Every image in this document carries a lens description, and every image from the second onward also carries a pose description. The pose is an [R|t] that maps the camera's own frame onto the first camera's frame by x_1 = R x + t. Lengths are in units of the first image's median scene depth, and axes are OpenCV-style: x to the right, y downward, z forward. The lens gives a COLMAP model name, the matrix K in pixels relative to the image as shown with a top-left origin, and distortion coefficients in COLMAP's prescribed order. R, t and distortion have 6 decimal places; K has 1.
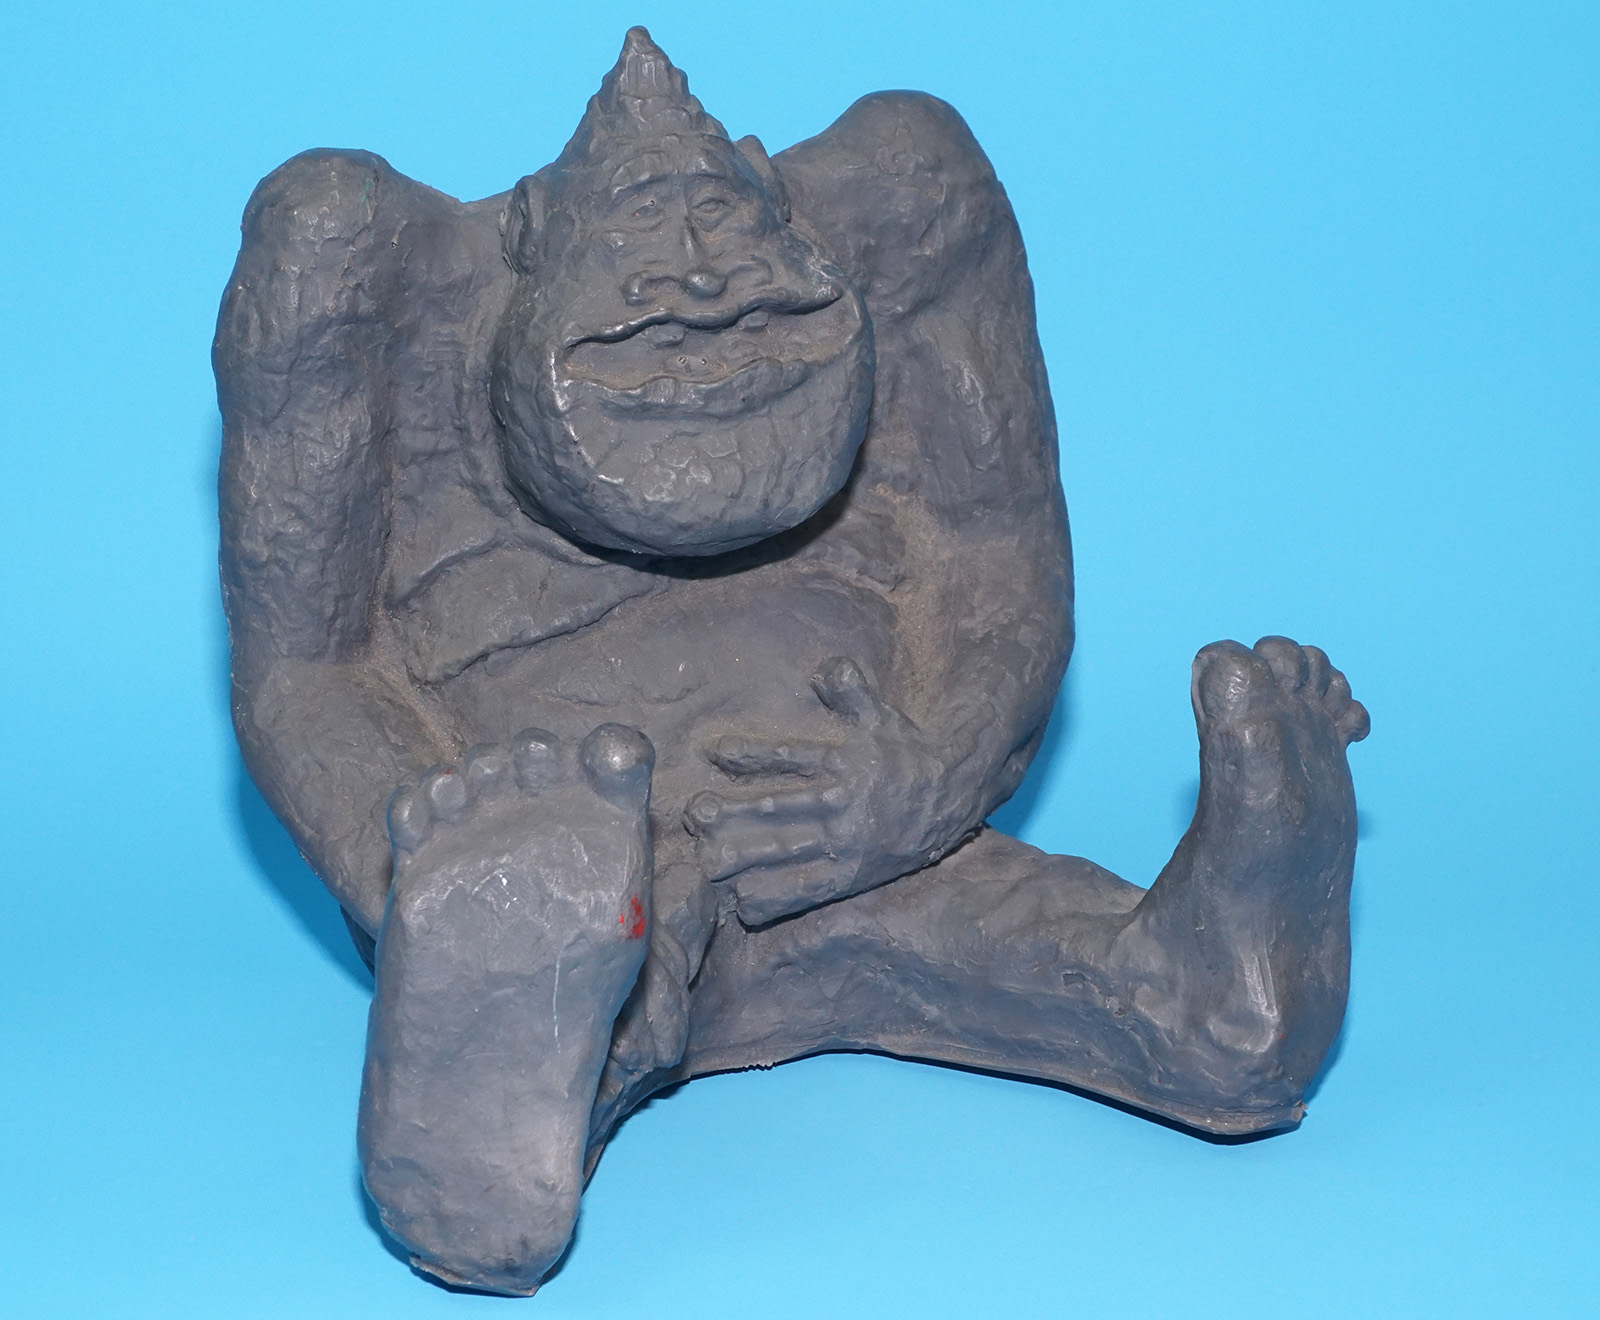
lens RADIAL K [[3414.5, 0, 800.0], [0, 3414.5, 660.0], [0, 0, 1]] dist [0.035846, 0.158033]
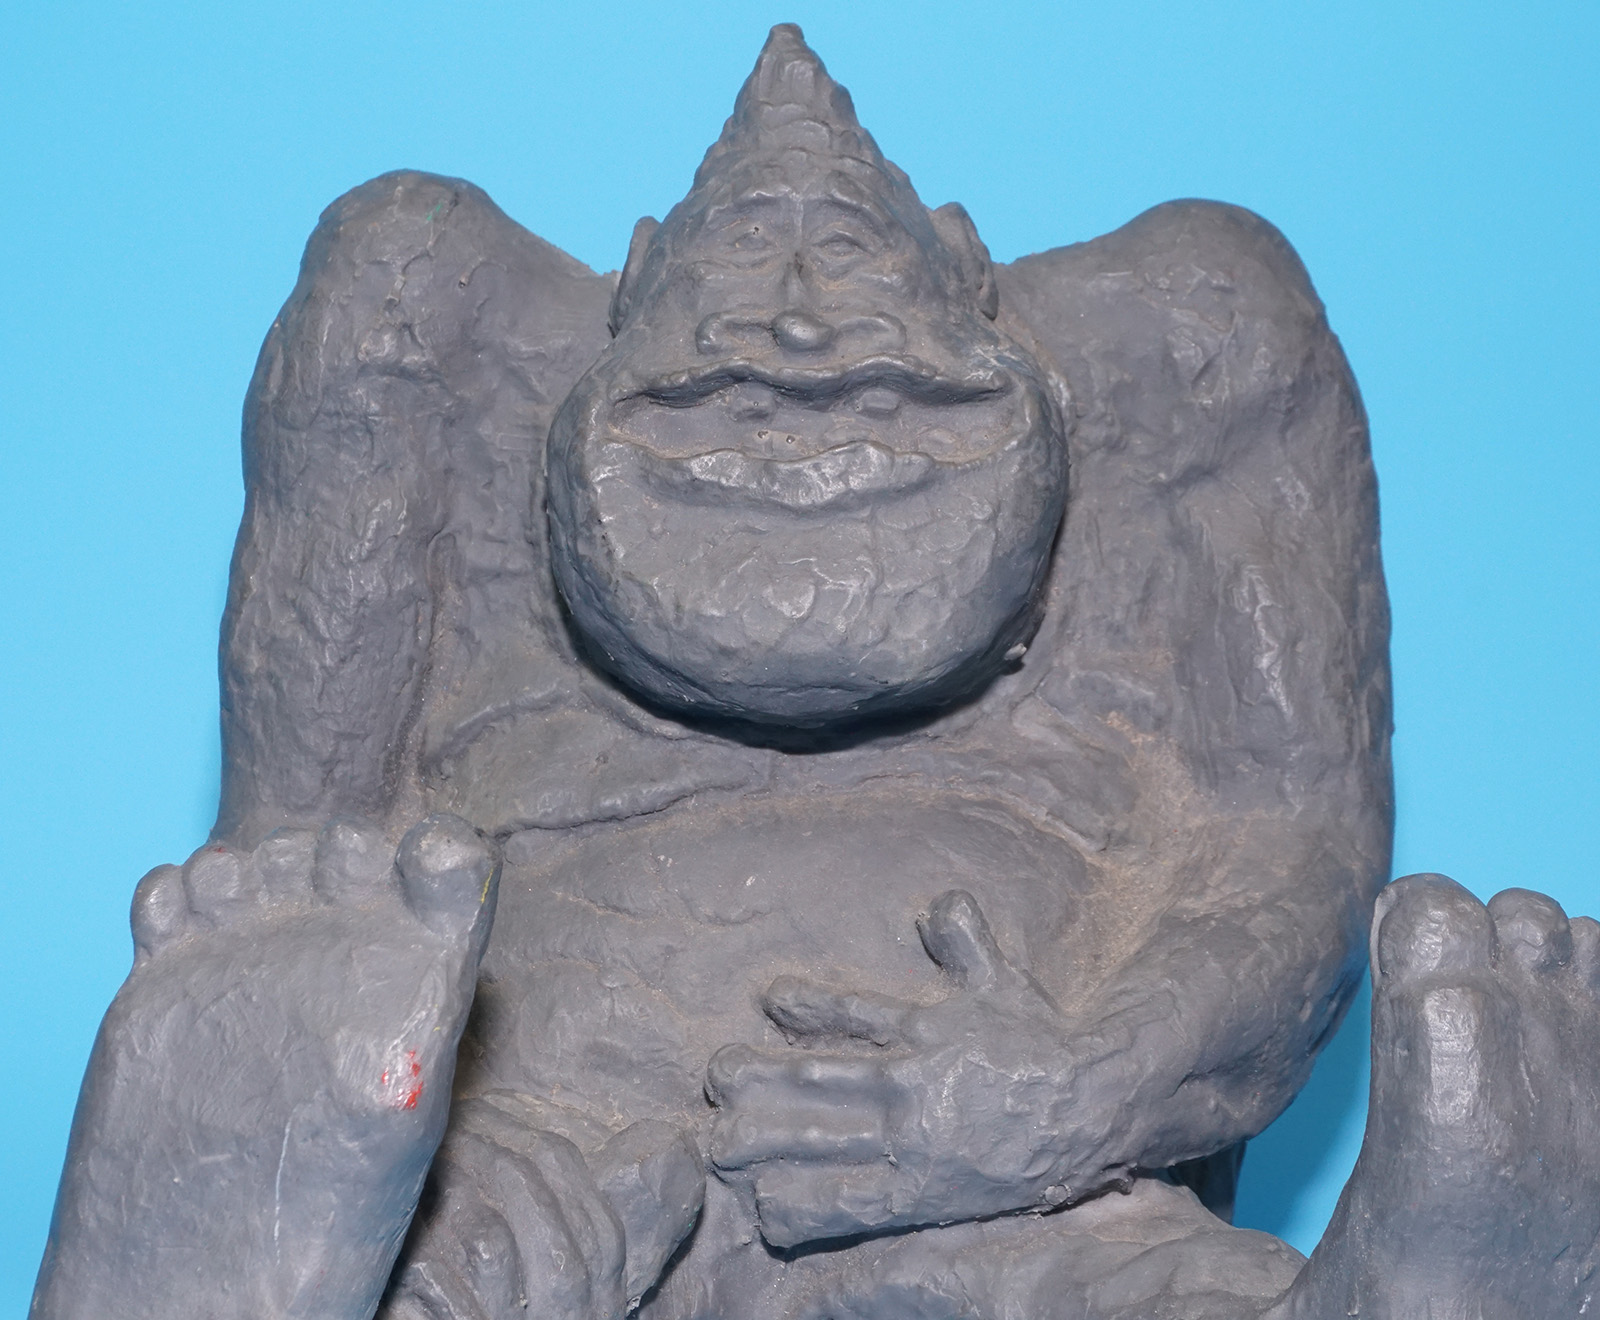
lens RADIAL K [[3414.5, 0, 800.0], [0, 3414.5, 660.0], [0, 0, 1]] dist [0.035846, 0.158033]
pose [[0.935250, 0.088538, -0.342736, 0.223019], [-0.170204, 0.961424, -0.216089, 0.113673], [0.310382, 0.260432, 0.914242, 0.326398]]
